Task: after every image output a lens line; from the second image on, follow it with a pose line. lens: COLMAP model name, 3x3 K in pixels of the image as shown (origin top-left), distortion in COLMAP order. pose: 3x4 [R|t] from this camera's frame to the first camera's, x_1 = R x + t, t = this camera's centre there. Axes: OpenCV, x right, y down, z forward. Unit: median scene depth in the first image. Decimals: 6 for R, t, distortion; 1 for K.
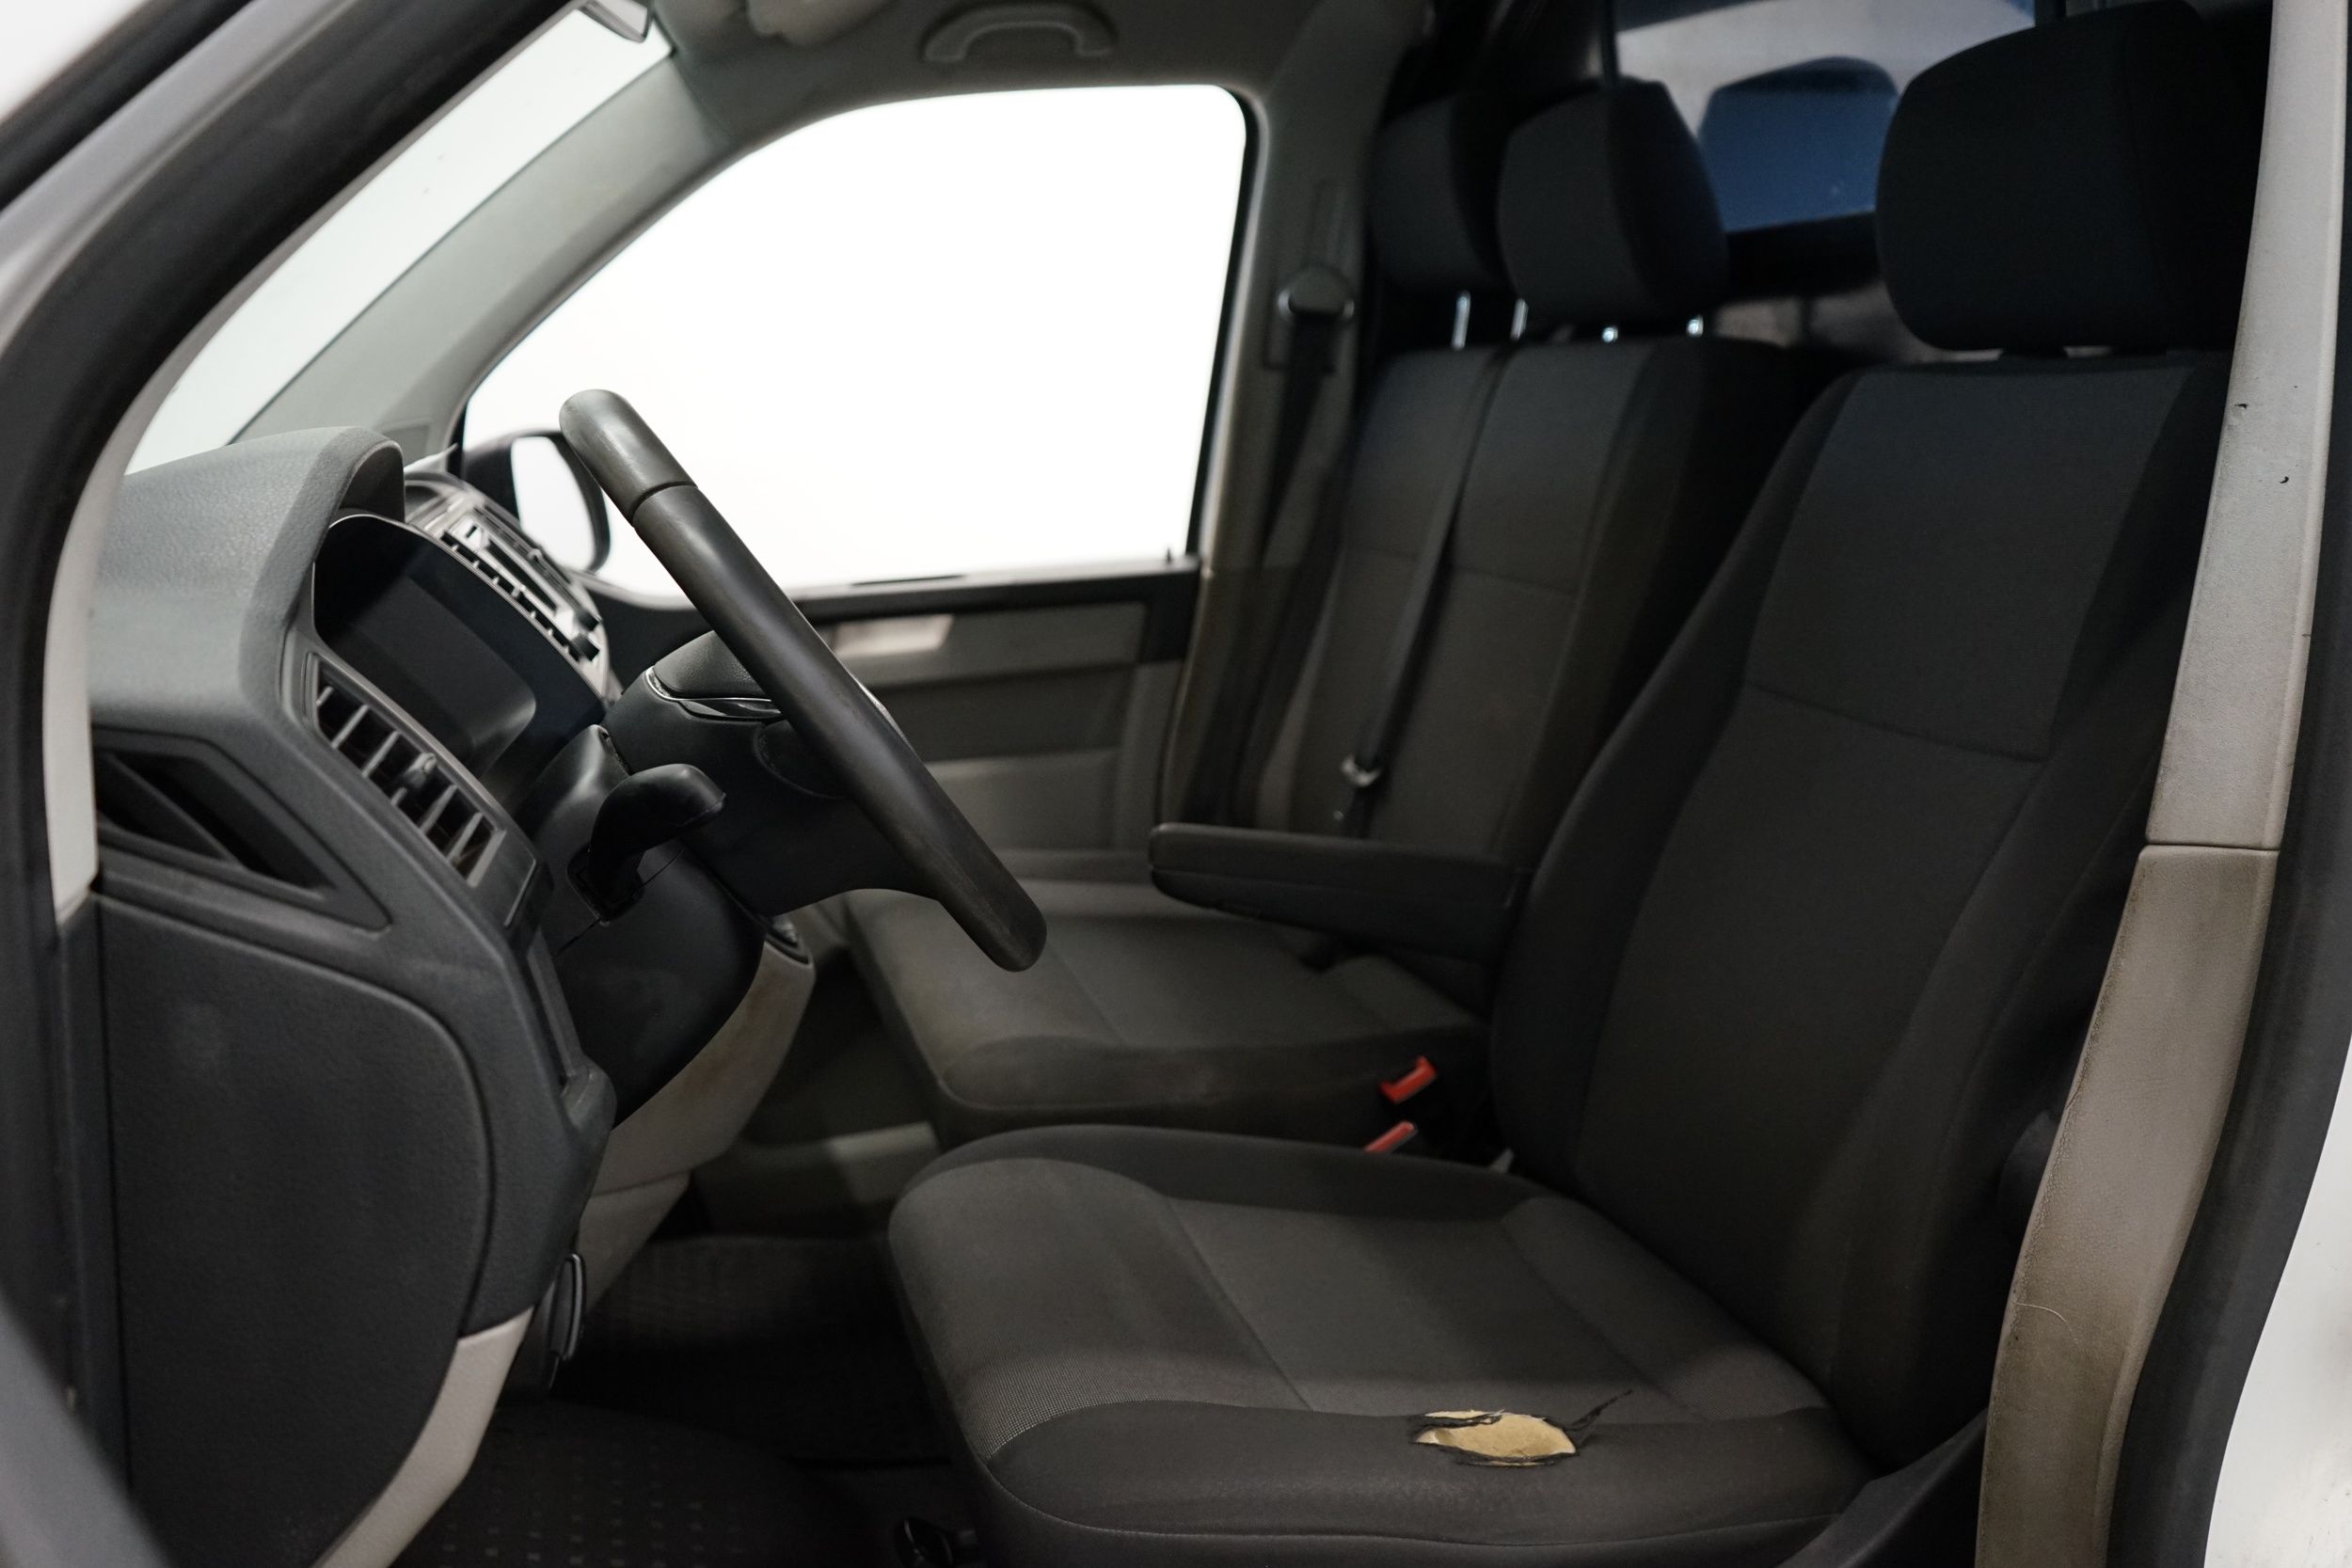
lens RADIAL K [[1995.8, 0, 1178.9], [0, 1995.8, 782.7], [0, 0, 1]] dist [0.012710, -0.021264]
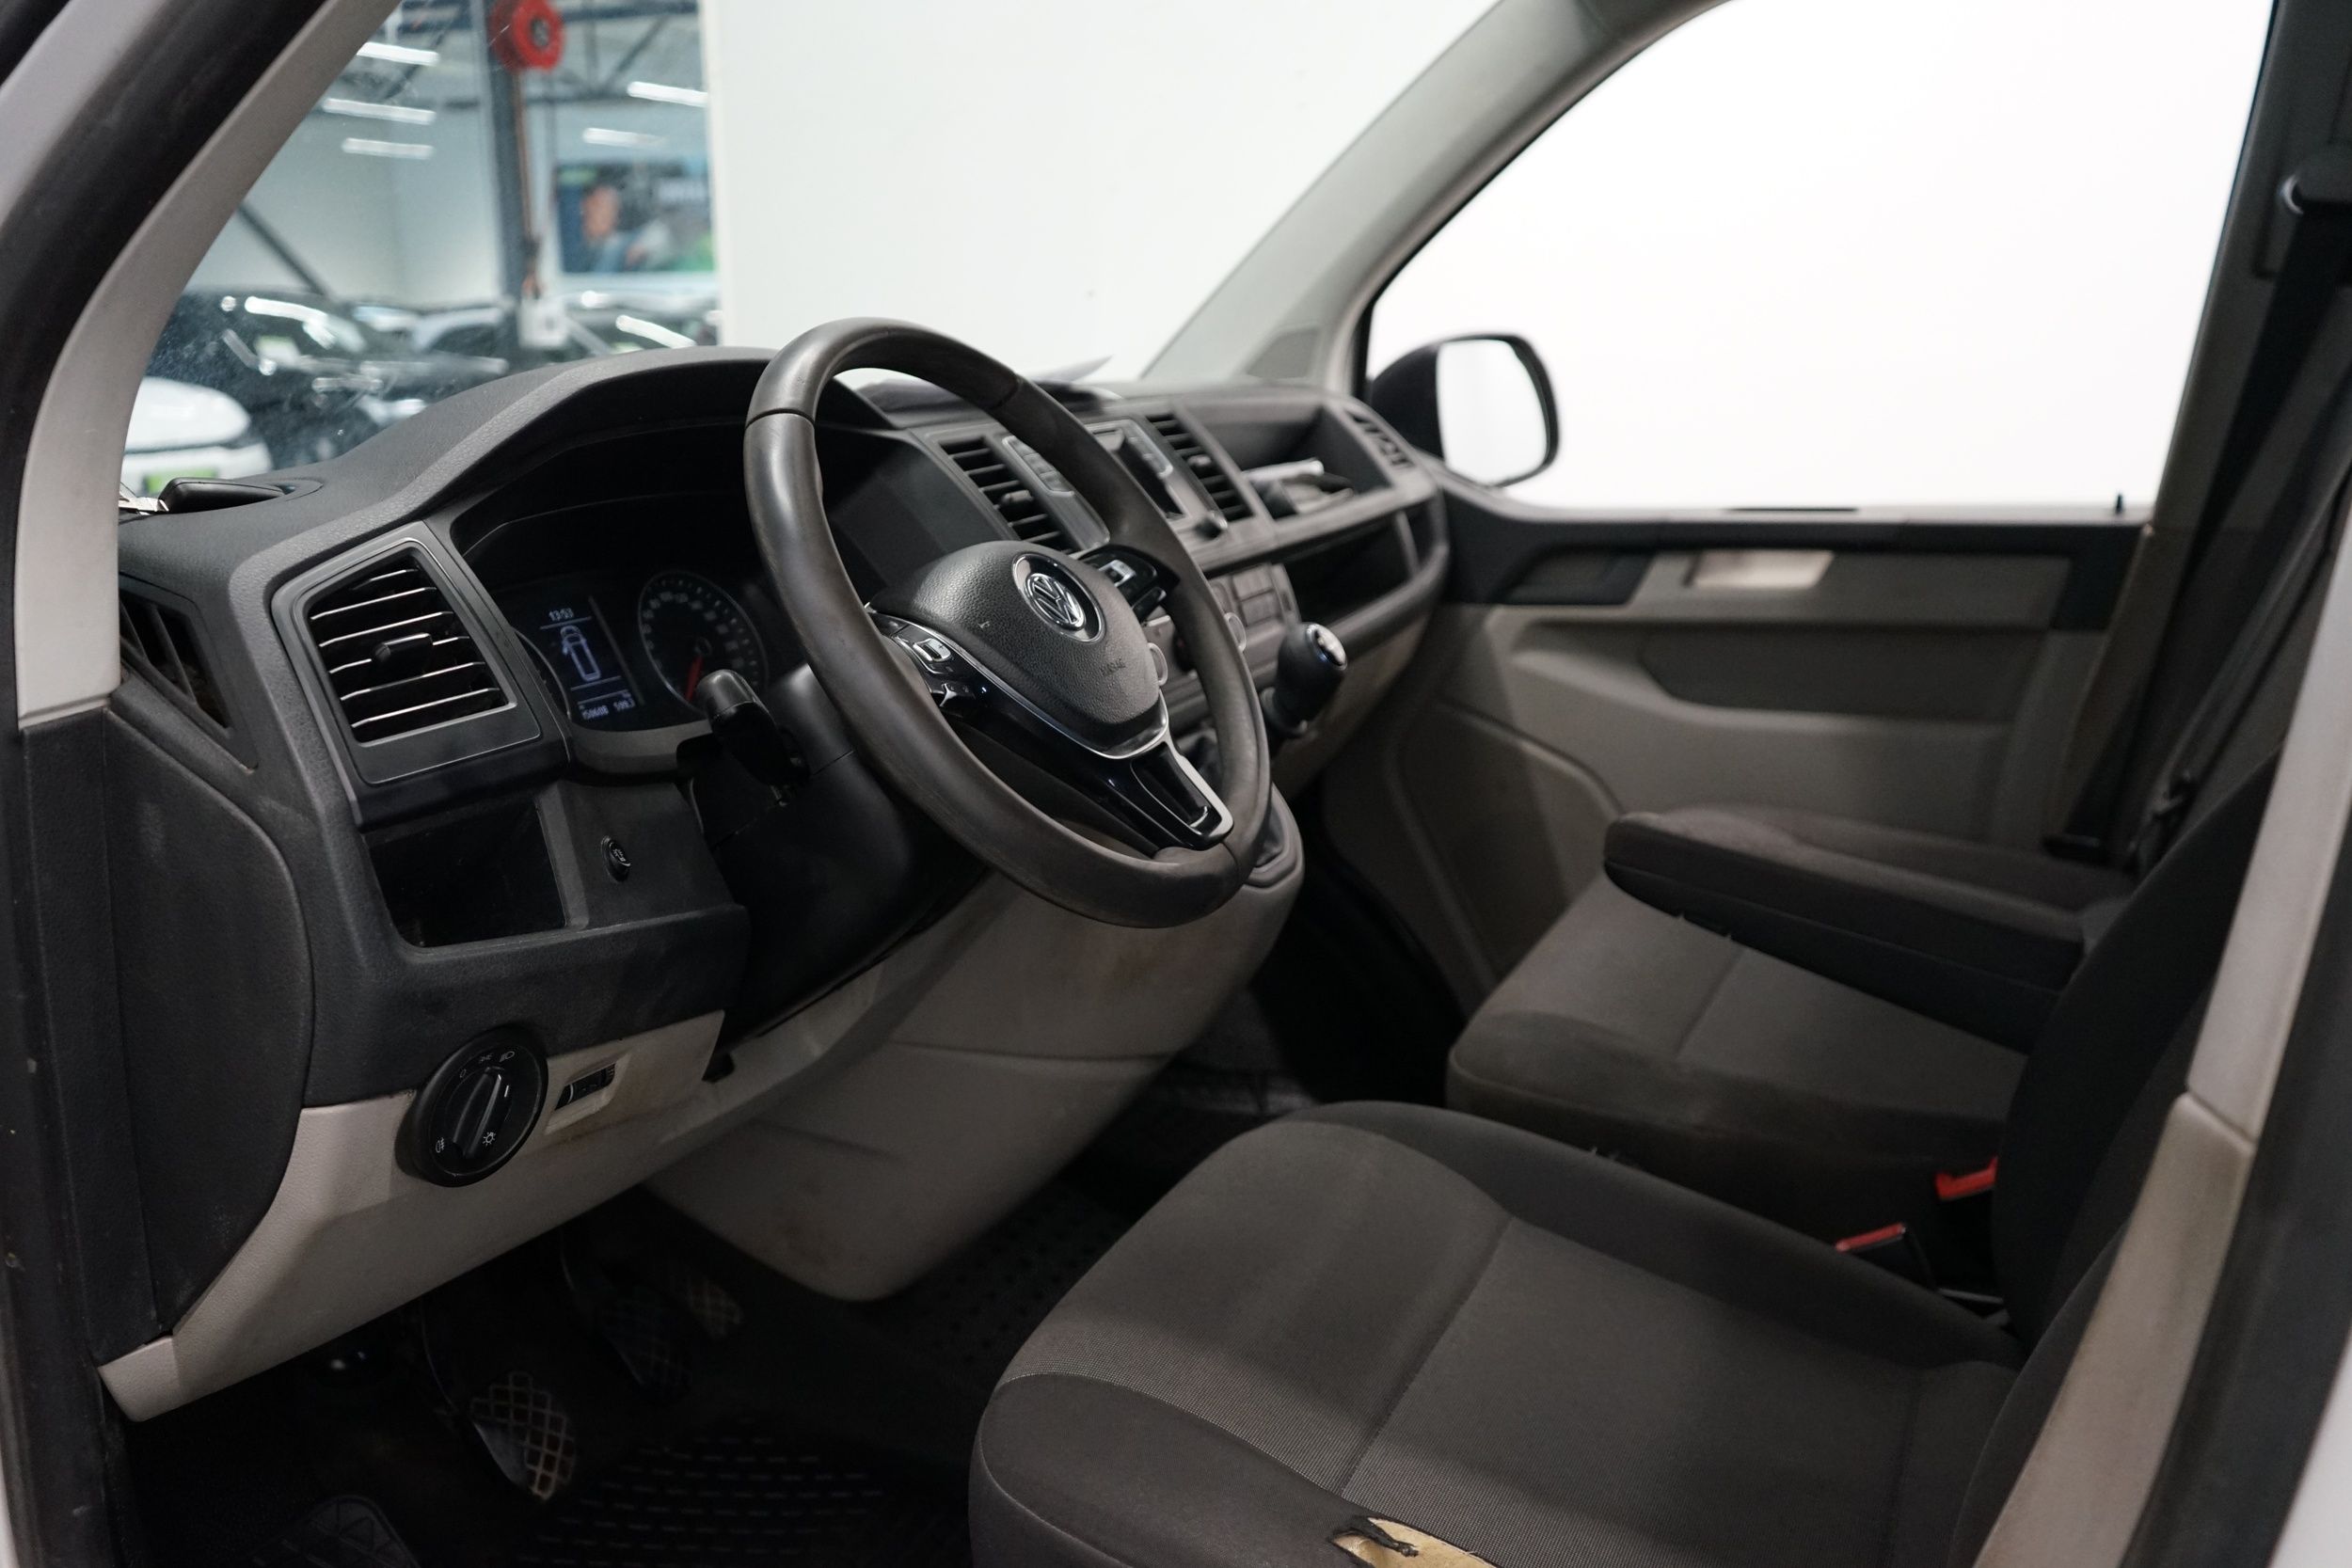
lens RADIAL K [[1995.8, 0, 1176.8], [0, 1995.8, 784.5], [0, 0, 1]] dist [0.012710, -0.021264]
pose [[0.765948, 0.163378, -0.621797, 0.238986], [-0.128288, 0.986561, 0.101190, -0.034121], [0.629973, 0.002262, 0.776614, 0.115990]]
